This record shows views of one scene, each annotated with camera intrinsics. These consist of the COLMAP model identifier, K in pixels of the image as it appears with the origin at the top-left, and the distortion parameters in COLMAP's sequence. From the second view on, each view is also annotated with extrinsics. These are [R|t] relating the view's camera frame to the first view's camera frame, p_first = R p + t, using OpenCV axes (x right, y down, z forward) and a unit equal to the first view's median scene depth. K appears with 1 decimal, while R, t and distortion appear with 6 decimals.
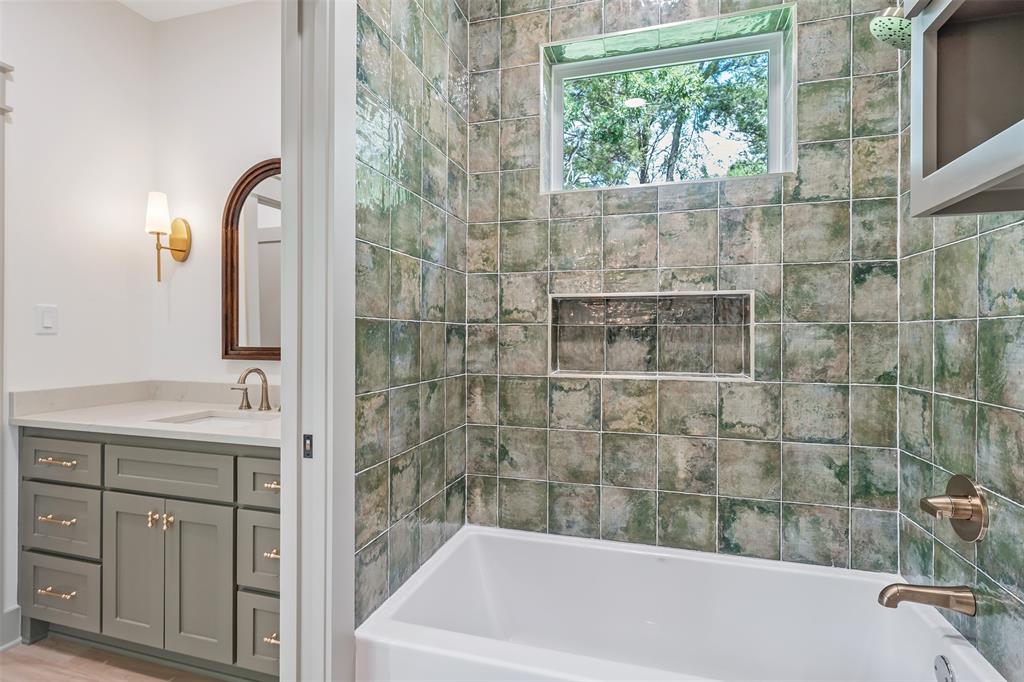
lens RADIAL K [[511.7, 0, 509.1], [0, 511.7, 336.3], [0, 0, 1]] dist [-0.000158, 0.000157]
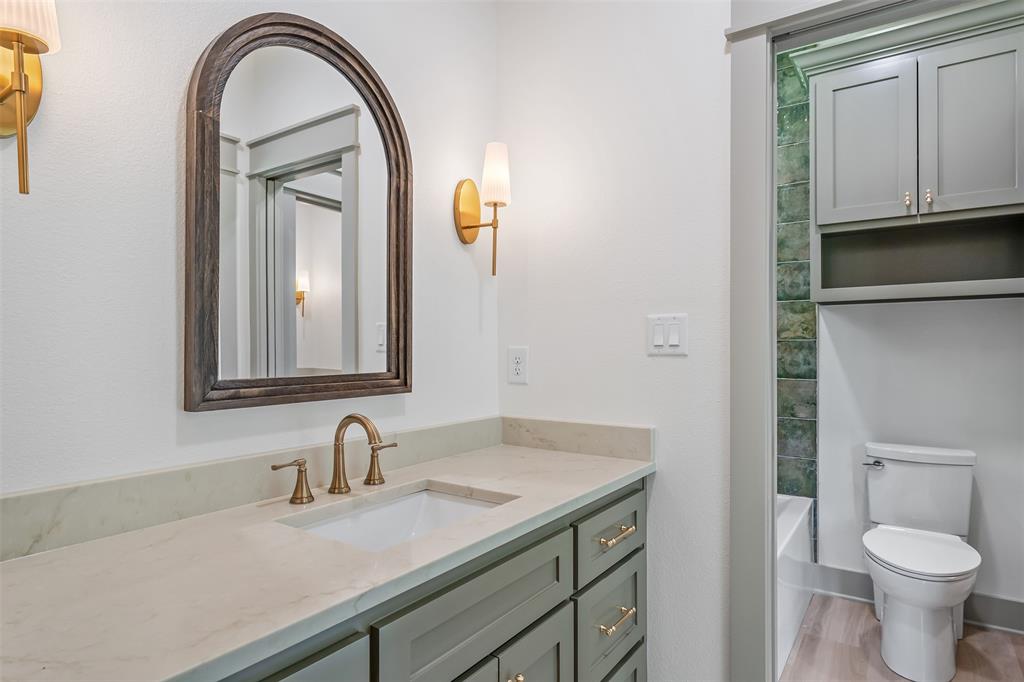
lens RADIAL K [[574.3, 0, 508.0], [0, 574.3, 344.5], [0, 0, 1]] dist [0.000274, 0.001092]
pose [[0.321454, 0.001859, 0.946923, -1.009359], [0.004428, 0.999984, -0.003466, -0.010785], [-0.946915, 0.005307, 0.321440, 0.633456]]
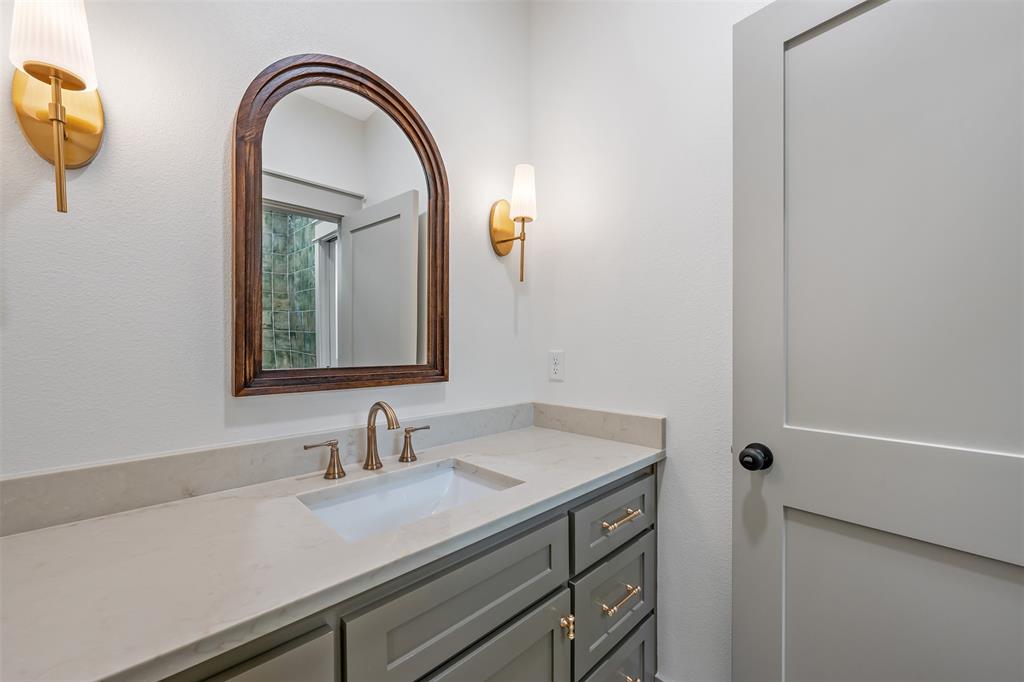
lens RADIAL K [[411.6, 0, 517.6], [0, 411.6, 343.9], [0, 0, 1]] dist [-0.000429, -0.000258]
pose [[0.469299, -0.004404, 0.883028, -0.849548], [0.006618, 0.999977, 0.001470, -0.009392], [-0.883015, 0.005154, 0.469317, 0.603218]]
